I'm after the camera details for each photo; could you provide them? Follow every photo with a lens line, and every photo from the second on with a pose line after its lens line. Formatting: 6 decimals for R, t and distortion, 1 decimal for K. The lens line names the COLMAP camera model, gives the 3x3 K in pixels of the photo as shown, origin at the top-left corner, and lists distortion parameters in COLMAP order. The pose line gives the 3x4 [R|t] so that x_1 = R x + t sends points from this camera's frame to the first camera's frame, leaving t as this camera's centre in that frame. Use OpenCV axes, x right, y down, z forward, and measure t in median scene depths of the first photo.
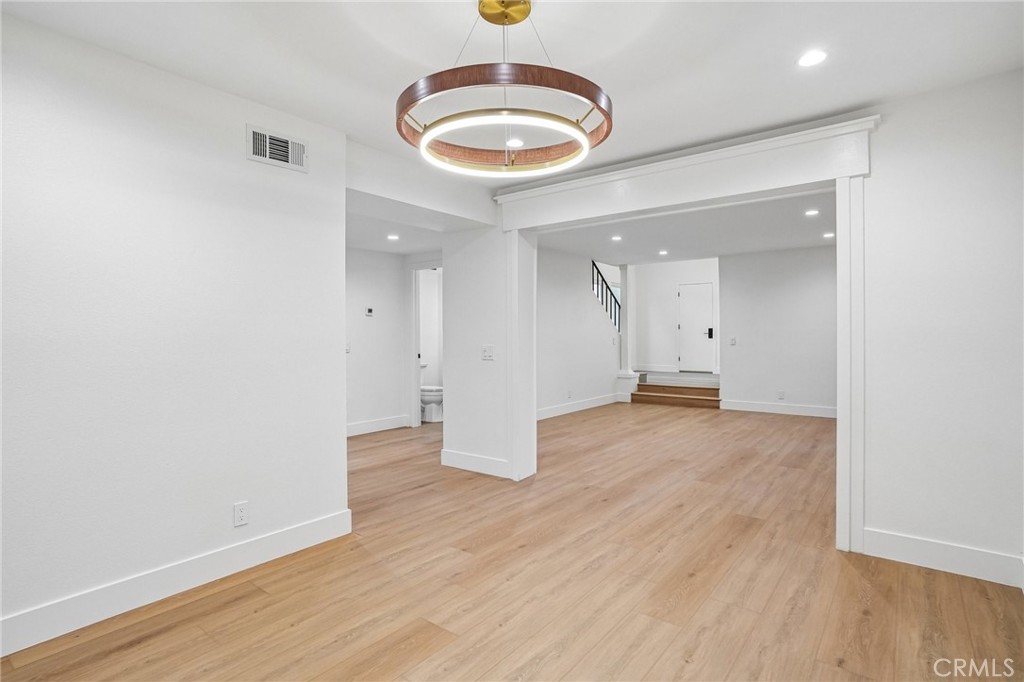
lens RADIAL K [[494.9, 0, 512.0], [0, 494.9, 341.0], [0, 0, 1]] dist [-0.030330, 0.000892]
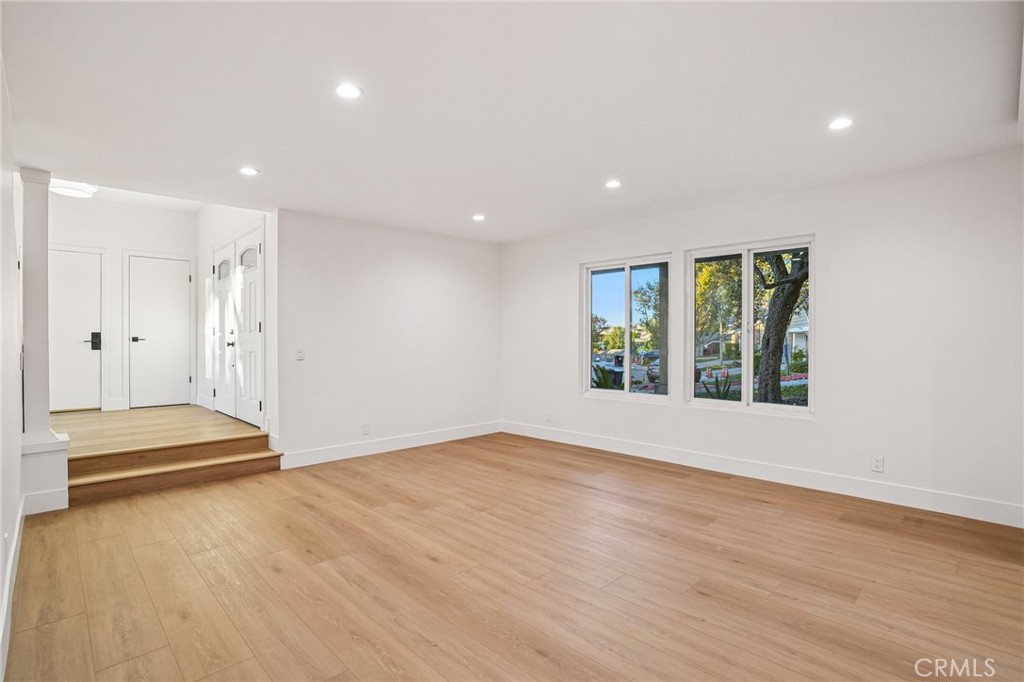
lens RADIAL K [[494.9, 0, 512.0], [0, 494.9, 341.0], [0, 0, 1]] dist [-0.030330, 0.000892]
pose [[0.144640, 0.000810, 0.989484, -0.114745], [0.014680, 0.999888, -0.002964, -0.010192], [-0.989375, 0.014955, 0.144612, 0.635556]]
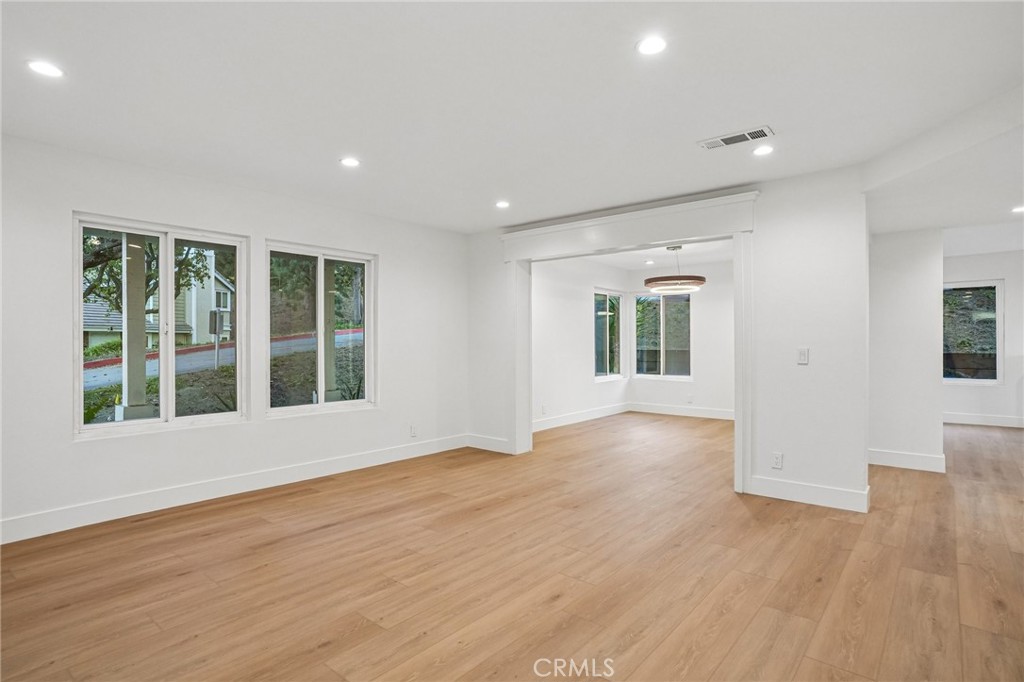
lens RADIAL K [[520.7, 0, 512.0], [0, 520.7, 341.0], [0, 0, 1]] dist [0.000658, -0.000044]
pose [[-0.999296, -0.004920, 0.037192, 0.223845], [-0.004906, 0.999988, 0.000478, -0.012833], [-0.037194, 0.000295, -0.999308, 1.043132]]
